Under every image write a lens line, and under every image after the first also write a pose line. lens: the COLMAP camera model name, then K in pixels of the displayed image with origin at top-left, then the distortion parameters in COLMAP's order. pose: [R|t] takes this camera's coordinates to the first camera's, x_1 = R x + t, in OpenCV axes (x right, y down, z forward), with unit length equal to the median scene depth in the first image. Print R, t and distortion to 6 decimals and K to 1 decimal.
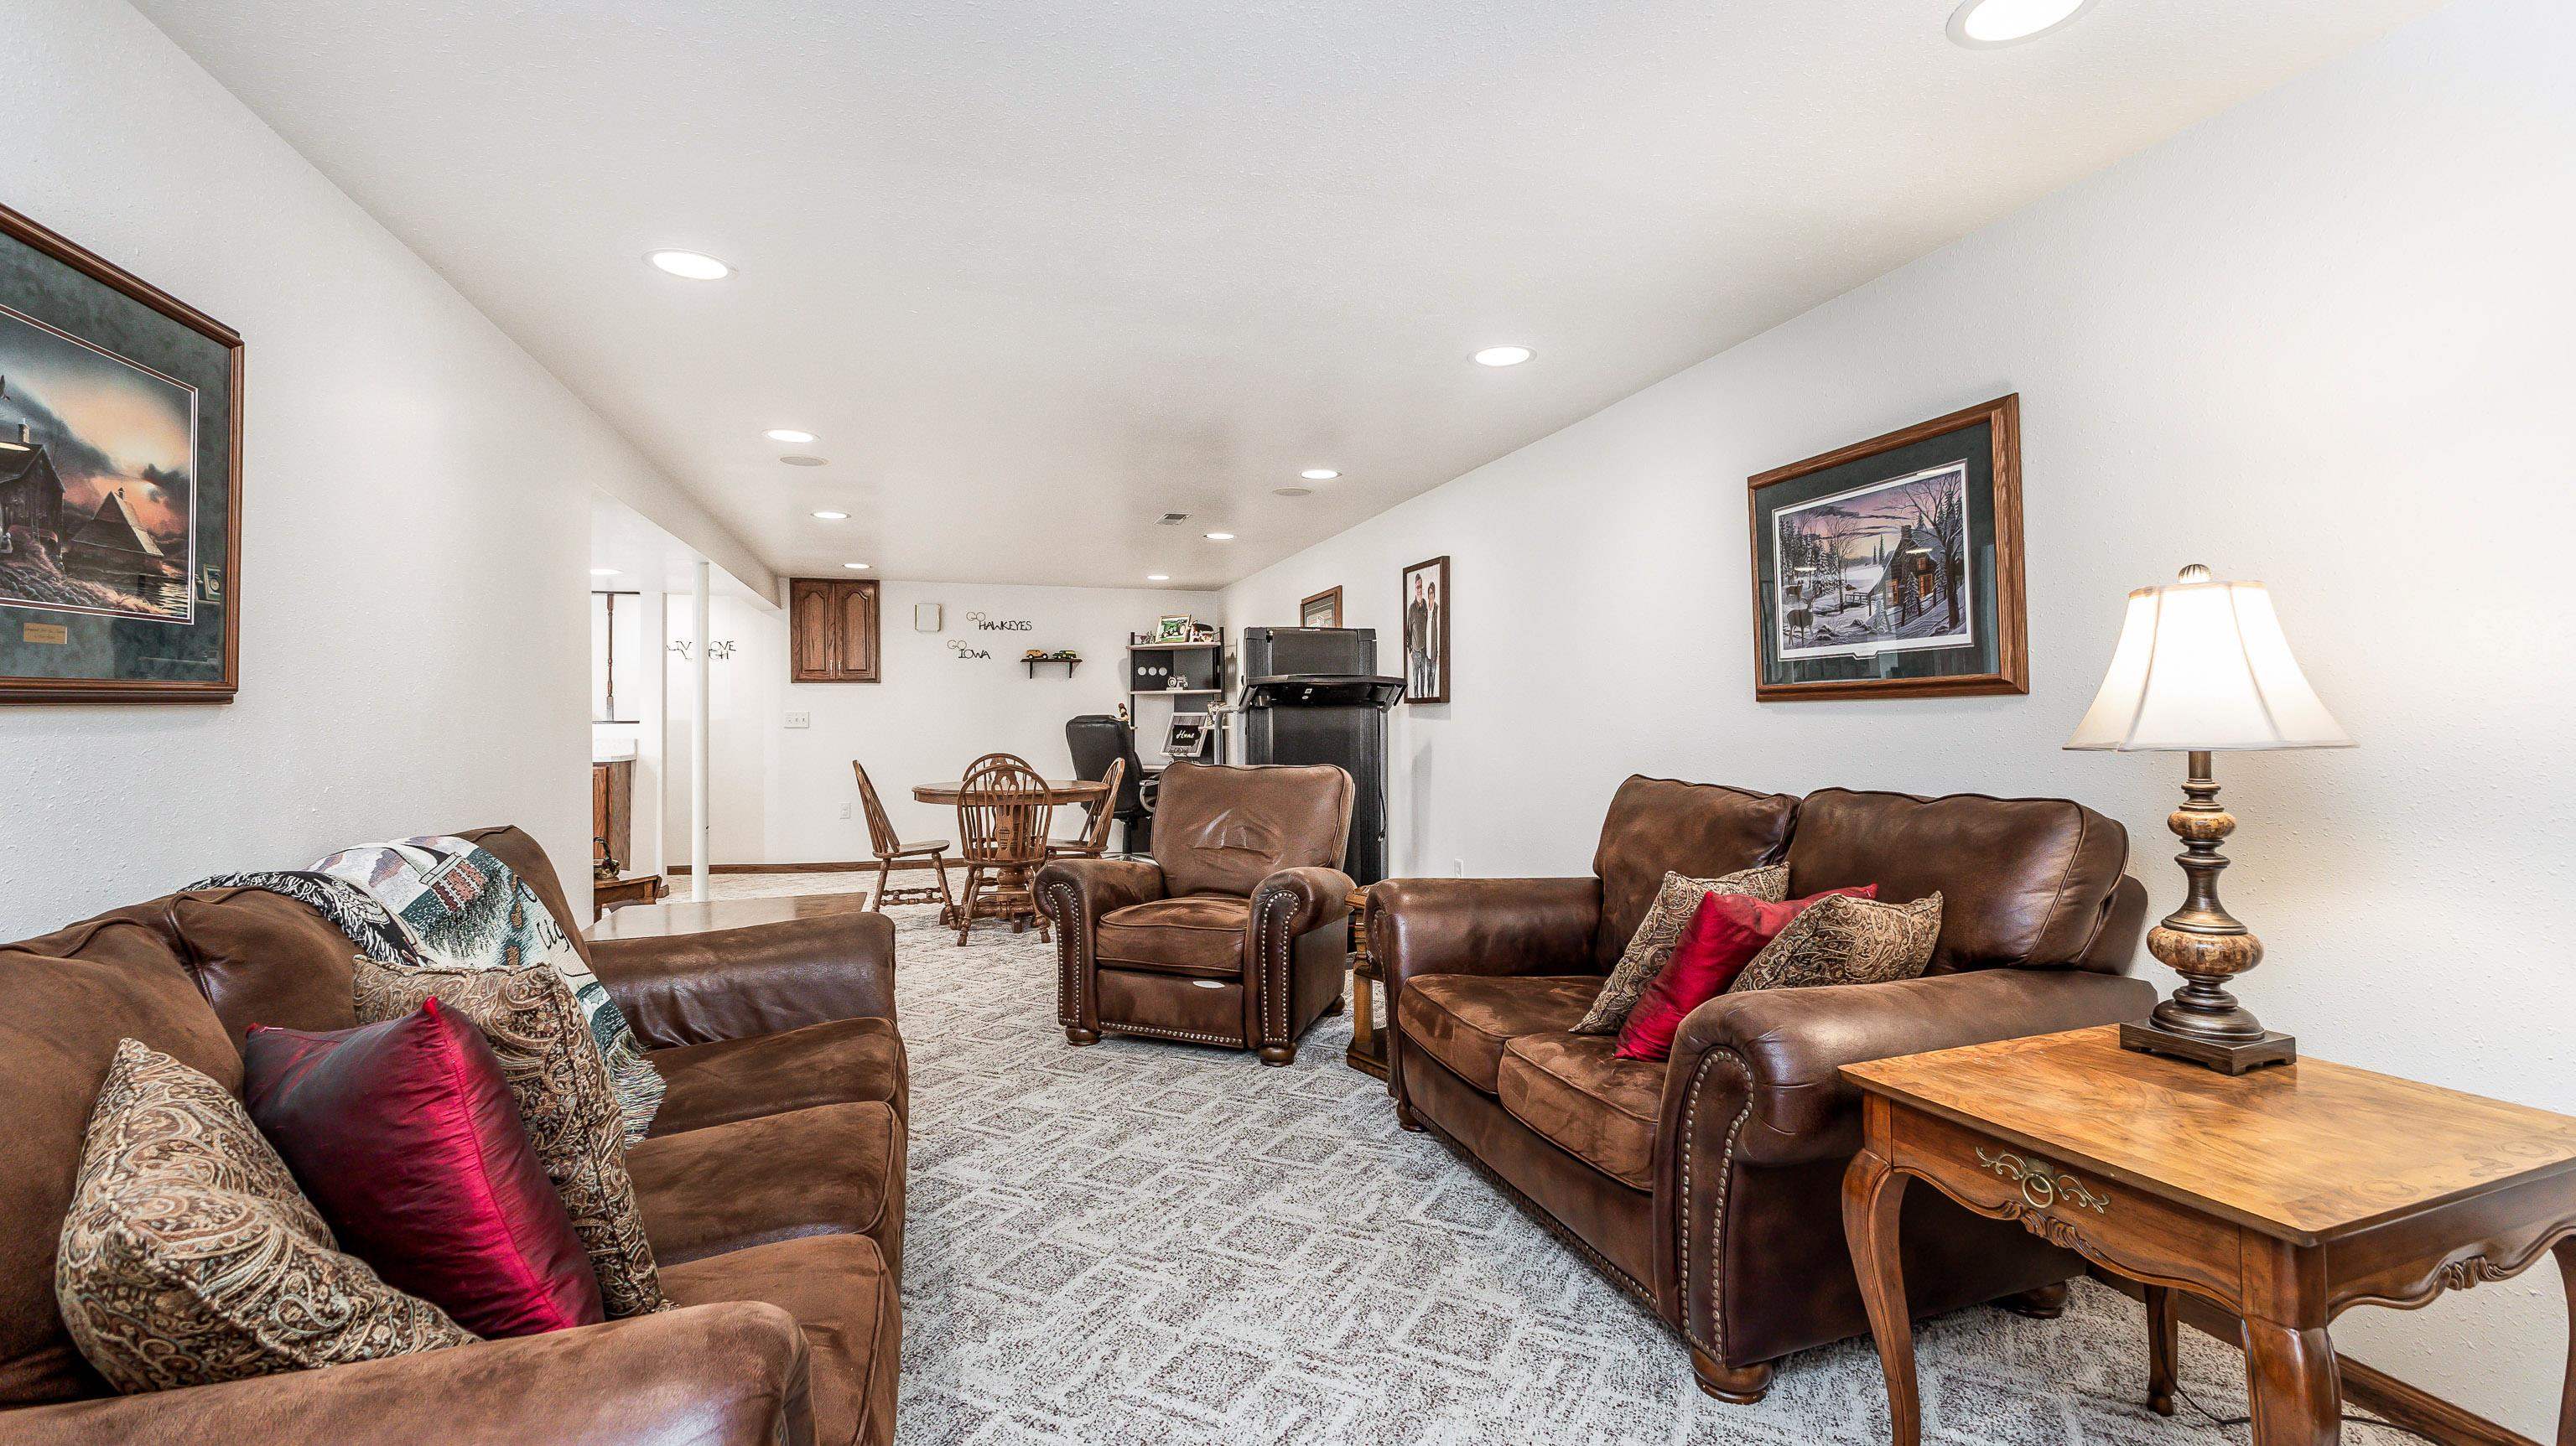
lens RADIAL K [[1130.6, 0, 1287.0], [0, 1130.6, 710.8], [0, 0, 1]] dist [0.007977, 0.000616]
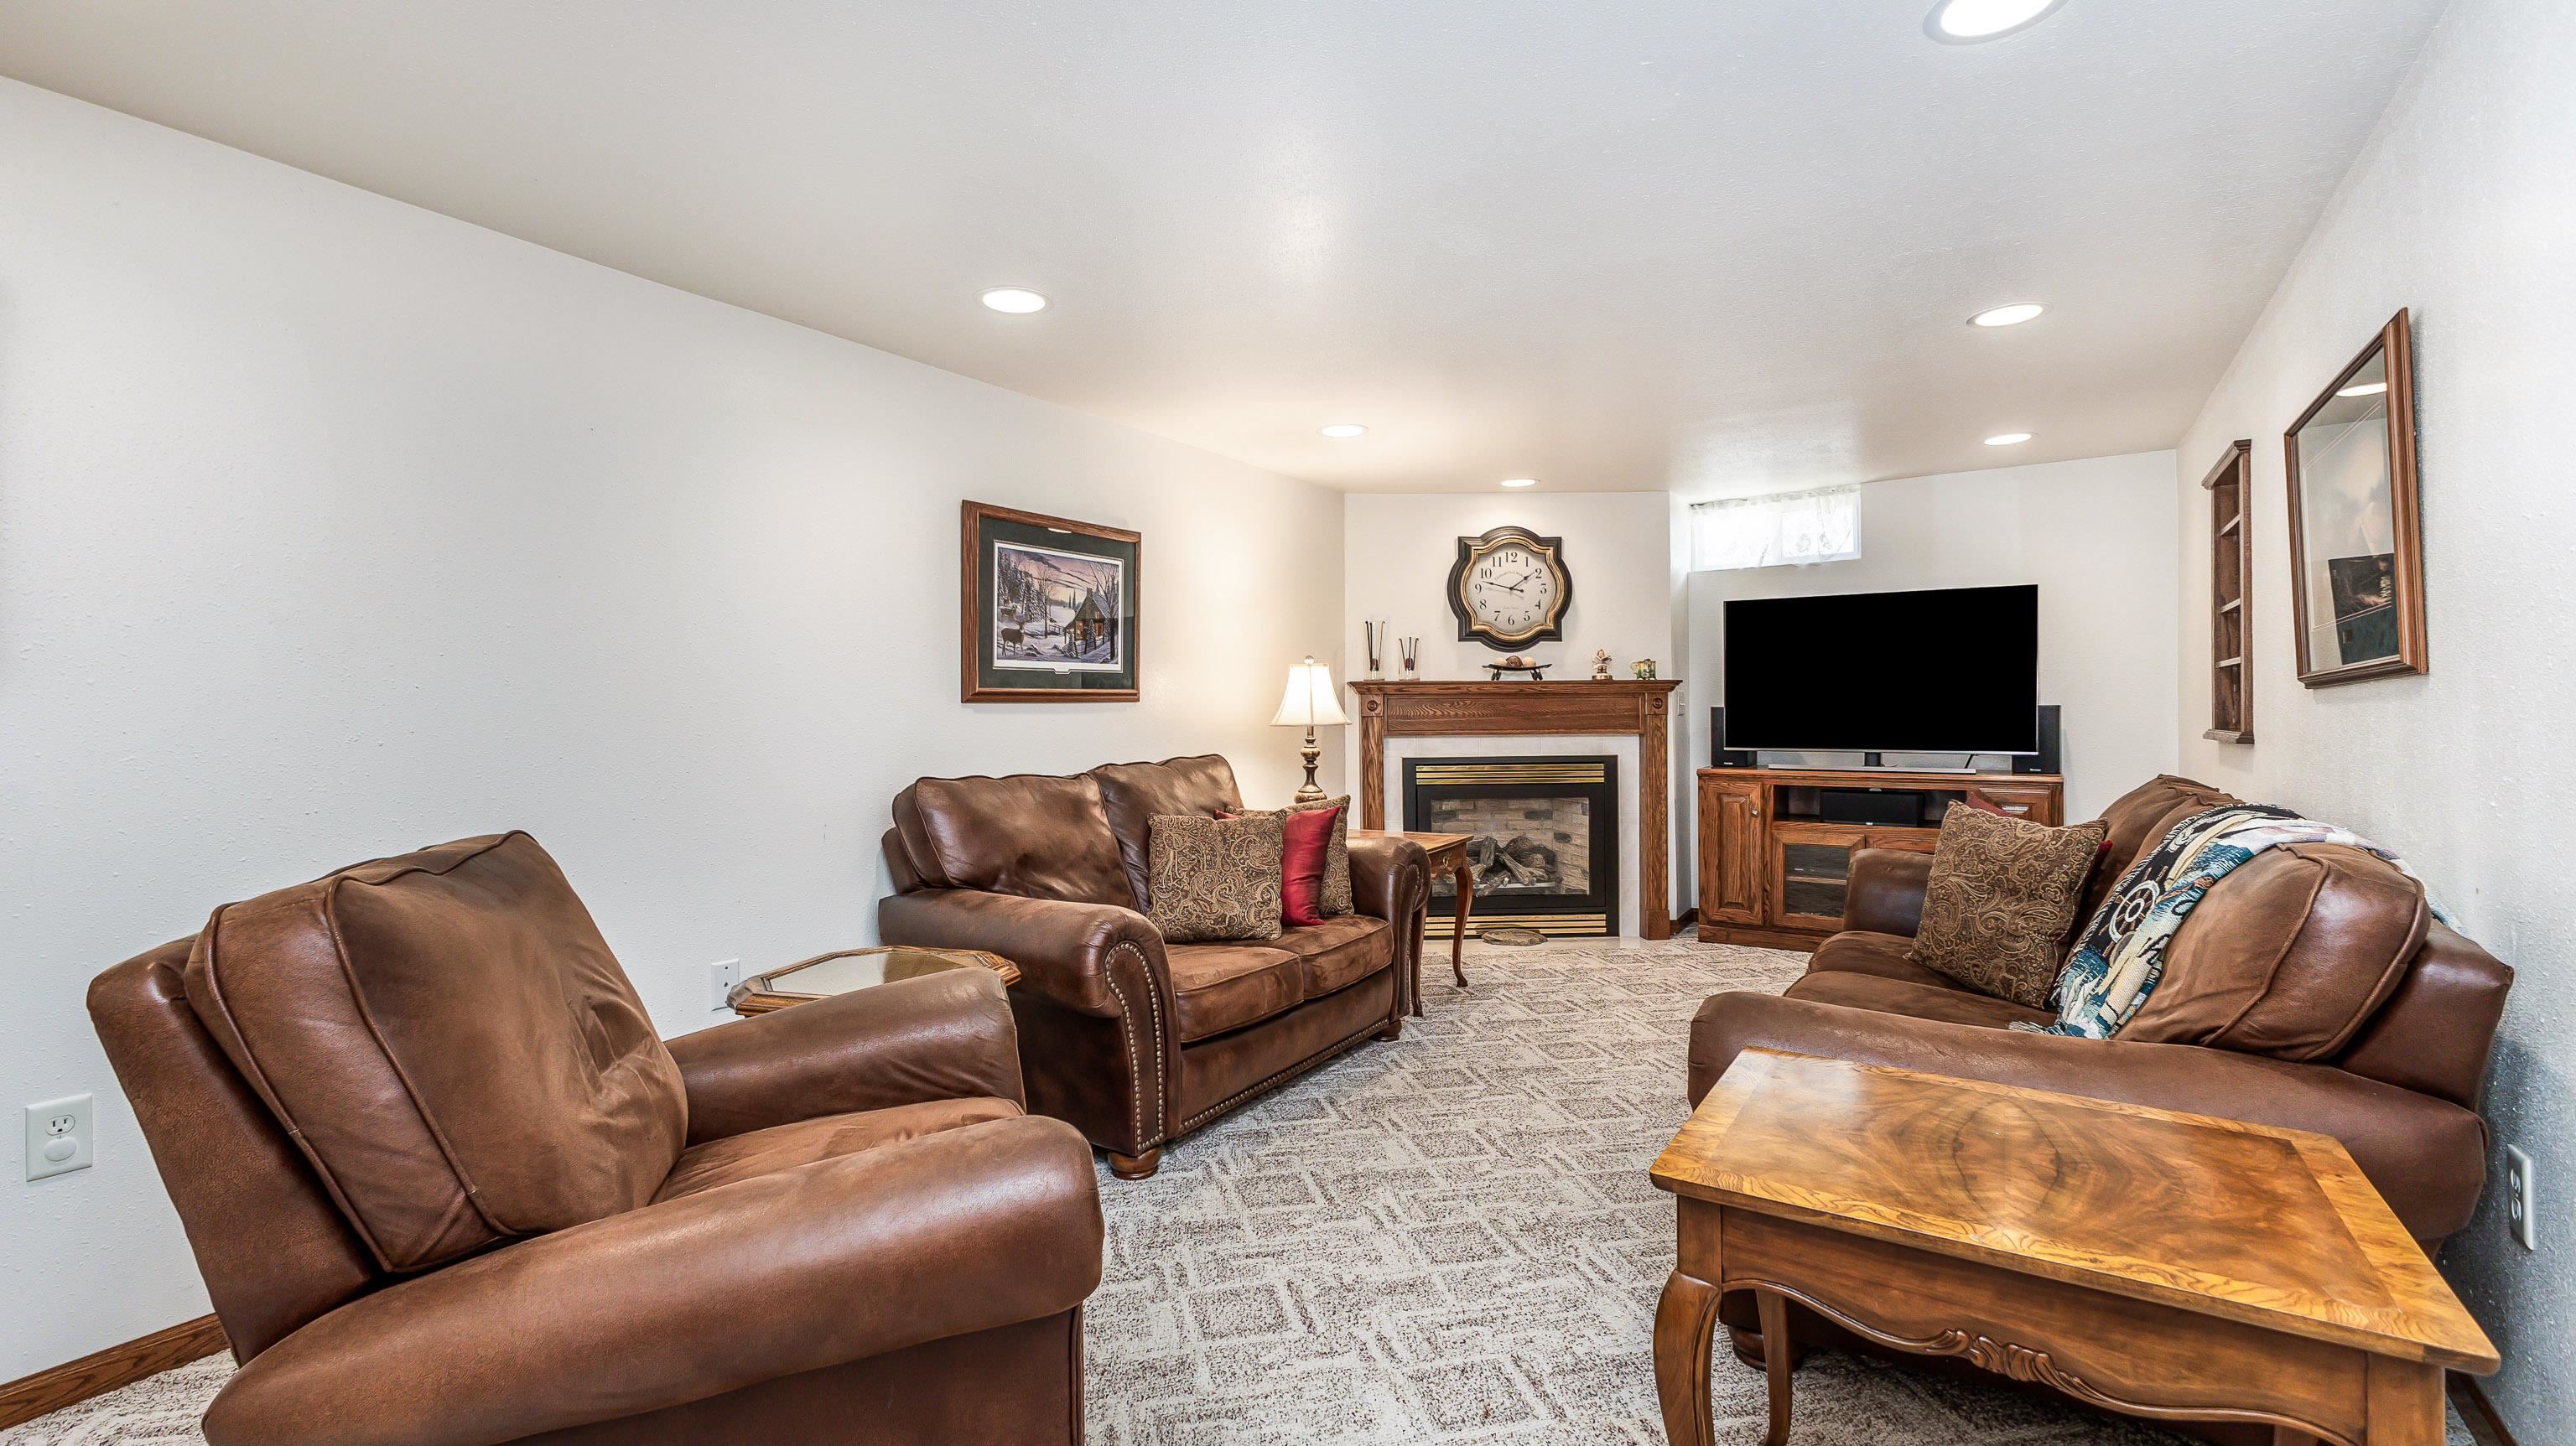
lens RADIAL K [[1130.6, 0, 1277.0], [0, 1130.6, 715.7], [0, 0, 1]] dist [0.007977, 0.000616]
pose [[-0.638198, 0.010035, 0.769807, -0.721209], [0.008593, 0.999946, -0.005911, 0.016065], [-0.769824, 0.002842, -0.638249, 1.658912]]
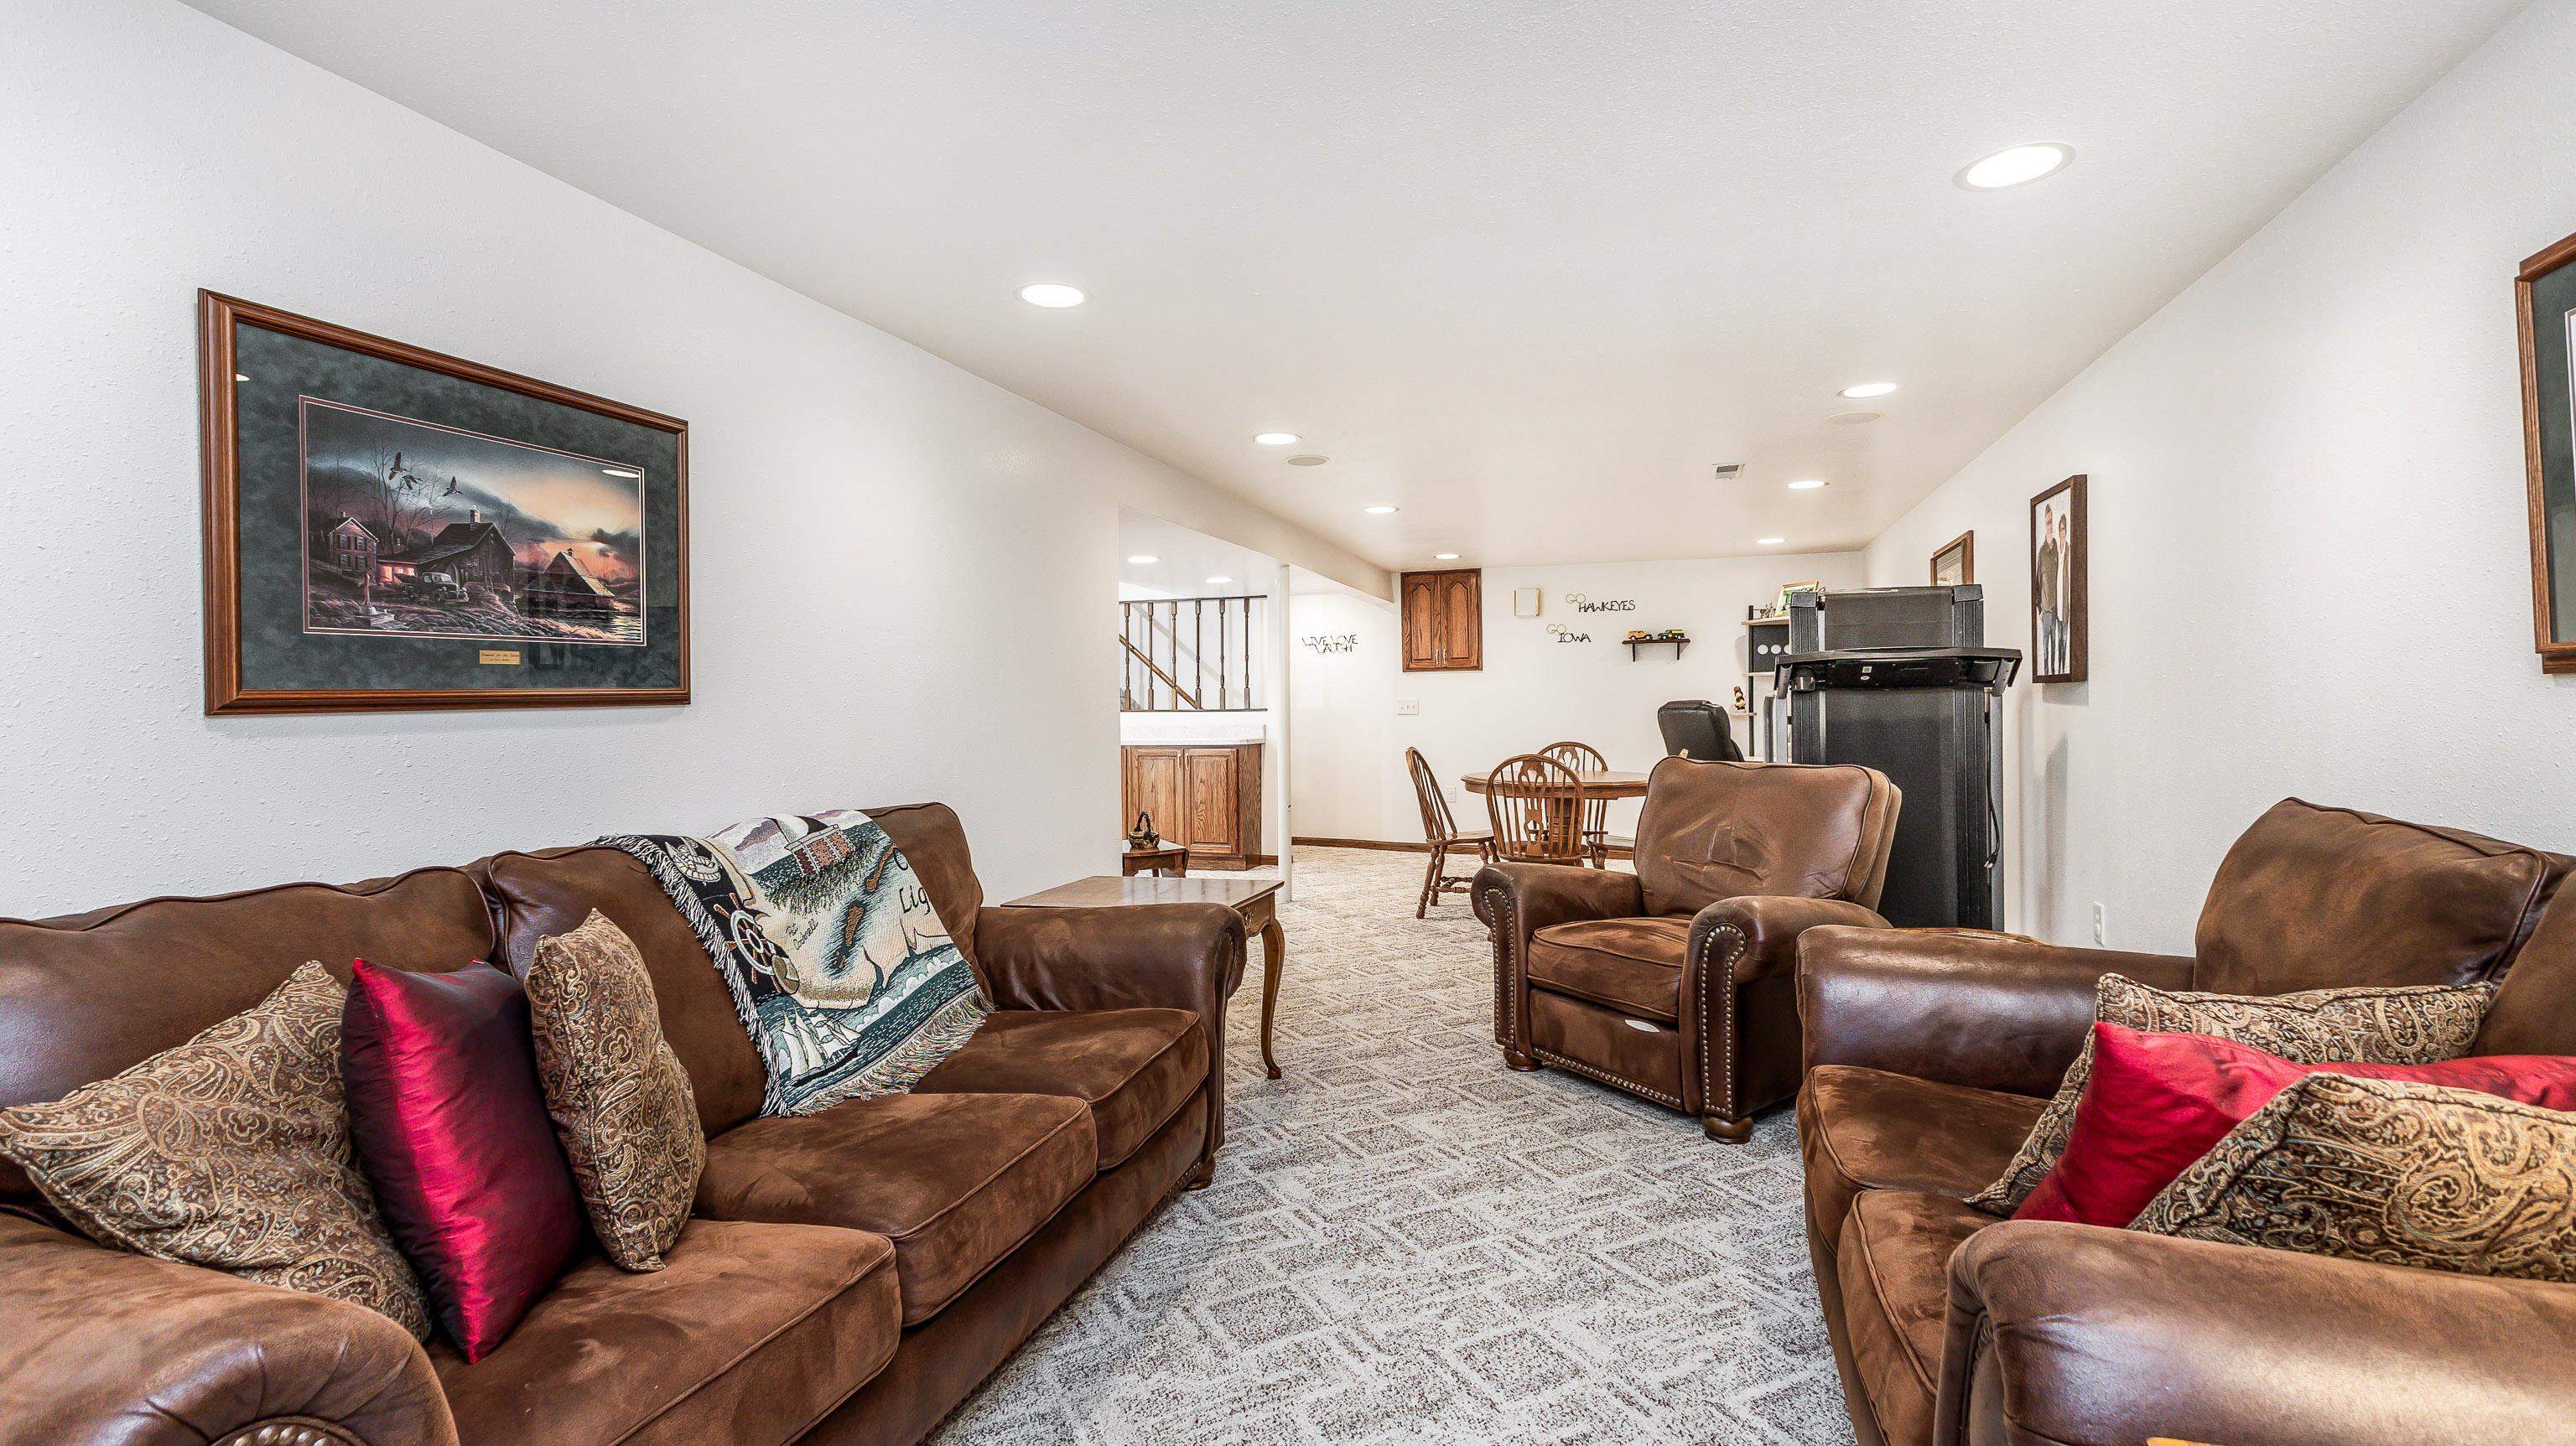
lens RADIAL K [[1130.6, 0, 1286.7], [0, 1130.6, 709.4], [0, 0, 1]] dist [0.007977, 0.000616]
pose [[0.812182, -0.002868, -0.583397, 0.275781], [0.010583, 0.999896, 0.009819, -0.003675], [0.583308, -0.014149, 0.812128, 0.230226]]
